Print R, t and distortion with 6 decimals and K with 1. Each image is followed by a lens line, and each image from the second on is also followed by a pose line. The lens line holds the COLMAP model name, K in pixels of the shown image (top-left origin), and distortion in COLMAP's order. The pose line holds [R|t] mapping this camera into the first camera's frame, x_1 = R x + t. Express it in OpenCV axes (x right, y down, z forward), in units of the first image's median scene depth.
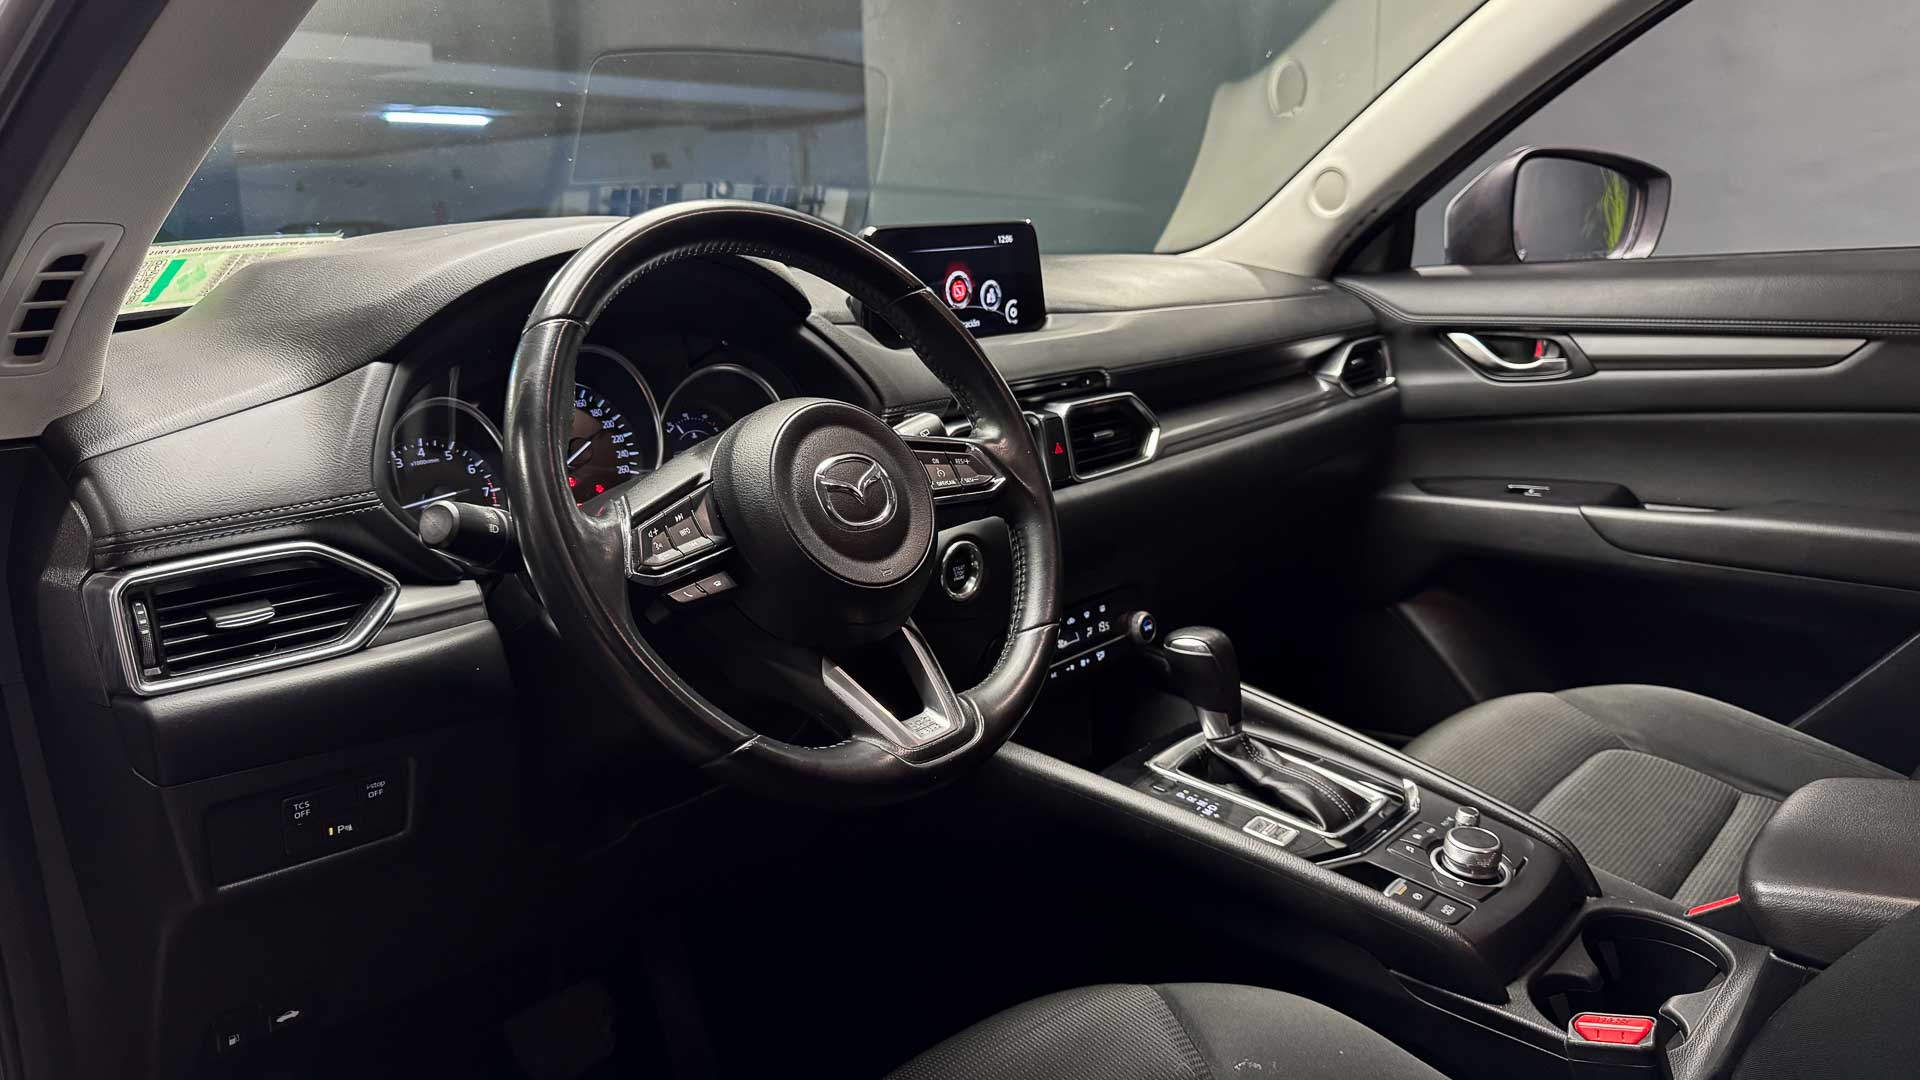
lens RADIAL K [[1345.6, 0, 960.0], [0, 1345.6, 540.0], [0, 0, 1]] dist [0.114171, -0.139819]
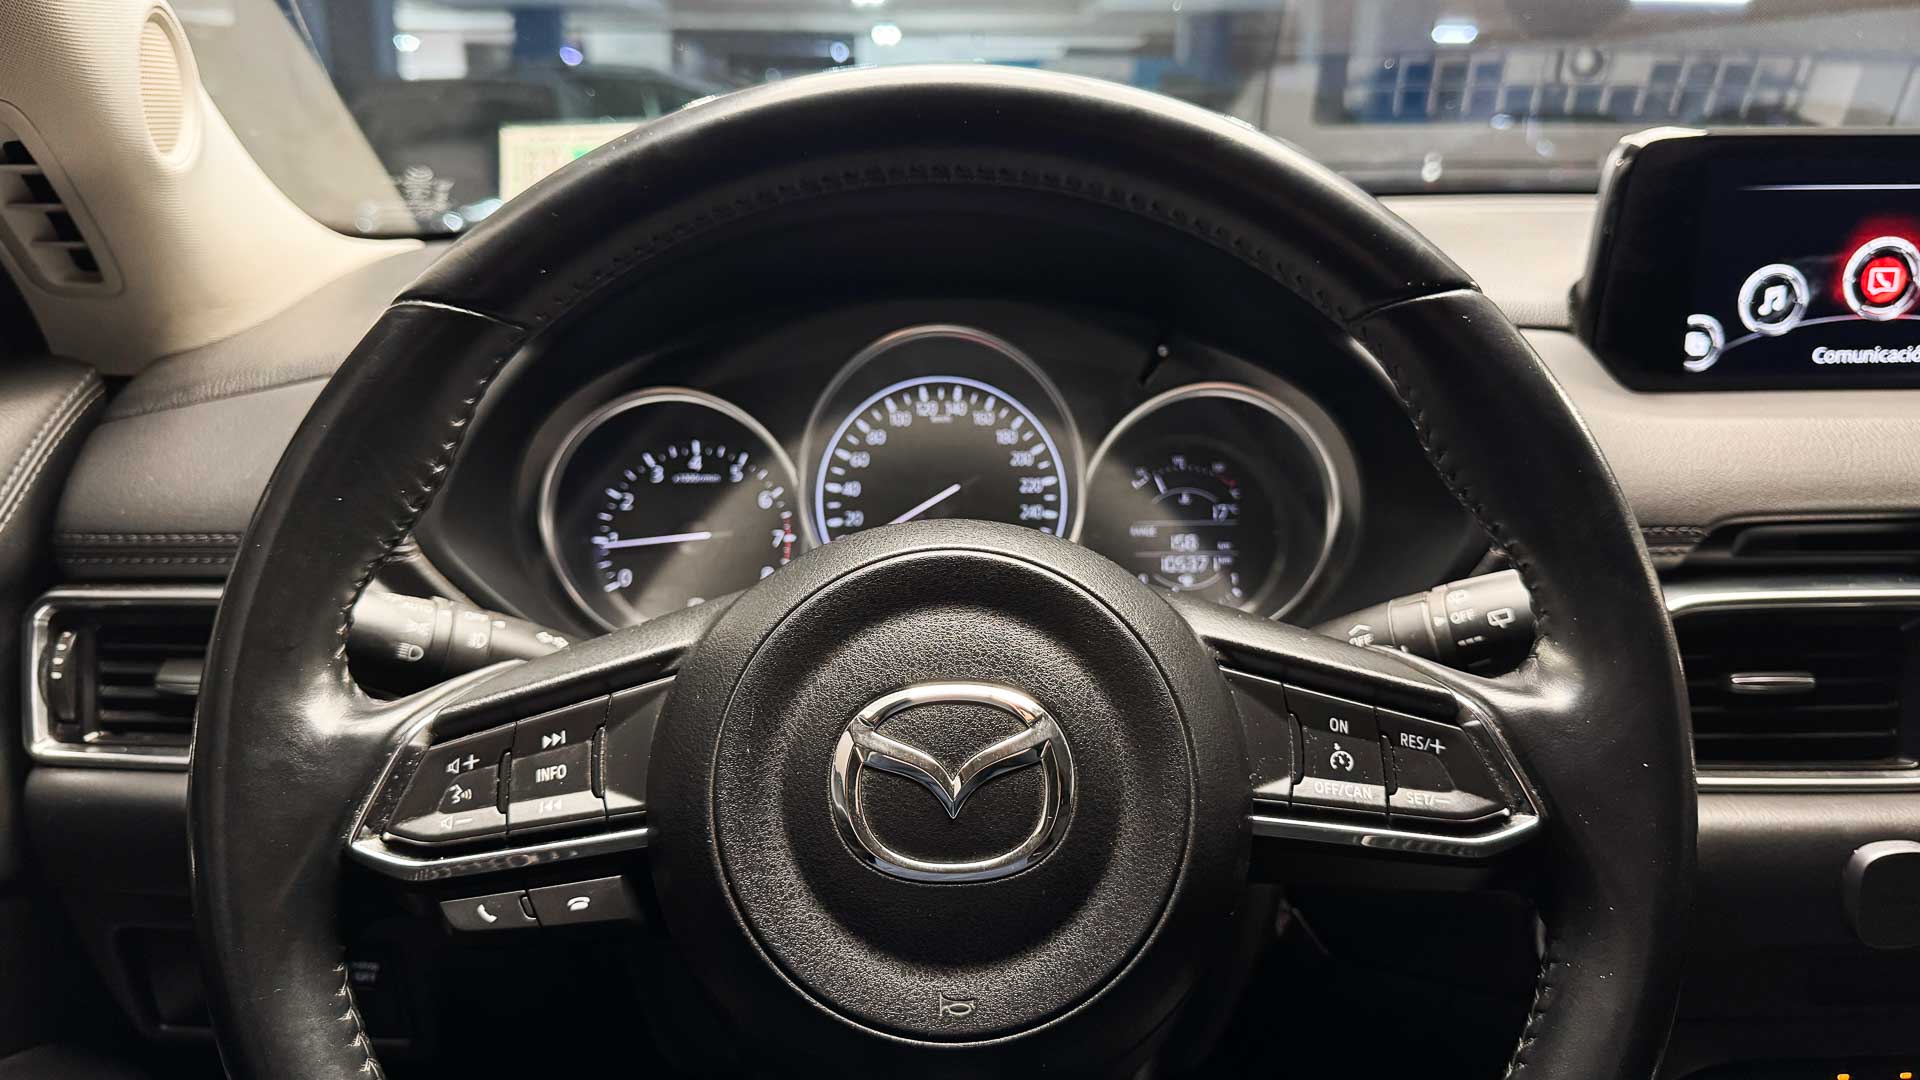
lens RADIAL K [[1439.3, 0, 964.4], [0, 1439.3, 513.6], [0, 0, 1]] dist [0.086620, -0.159858]
pose [[0.693770, 0.208775, -0.689273, 0.135987], [-0.183110, 0.976744, 0.111543, -0.107294], [0.696530, 0.048827, 0.715864, 0.448985]]
